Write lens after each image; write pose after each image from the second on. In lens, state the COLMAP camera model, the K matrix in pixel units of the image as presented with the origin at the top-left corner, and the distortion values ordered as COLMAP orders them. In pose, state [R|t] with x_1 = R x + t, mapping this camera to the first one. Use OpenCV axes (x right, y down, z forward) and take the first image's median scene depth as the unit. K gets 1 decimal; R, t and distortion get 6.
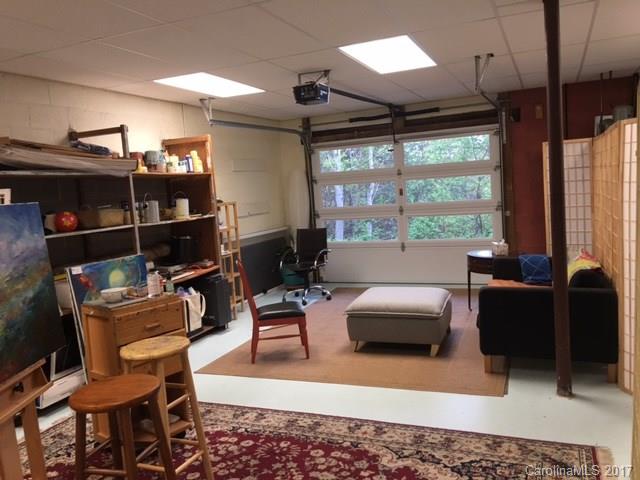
lens RADIAL K [[543.5, 0, 320.0], [0, 543.5, 240.0], [0, 0, 1]] dist [-0.000636, -0.000283]
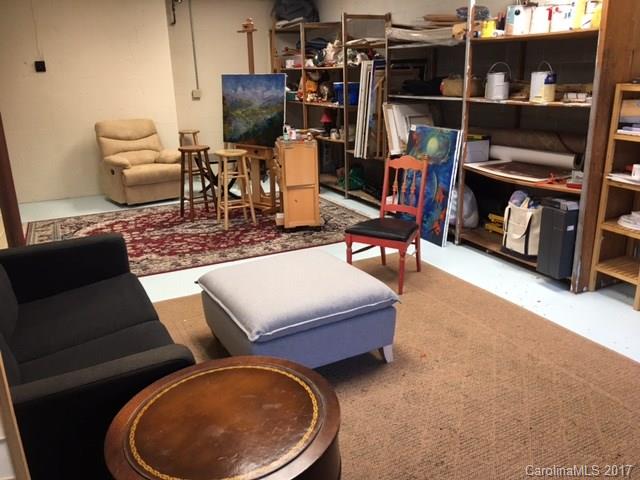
lens RADIAL K [[530.6, 0, 320.0], [0, 530.6, 240.0], [0, 0, 1]] dist [0.069413, -0.000915]
pose [[-0.658863, 0.310502, -0.685192, 0.788630], [-0.000467, 0.910672, 0.413130, -0.274884], [0.752263, 0.272516, -0.599863, 2.086771]]
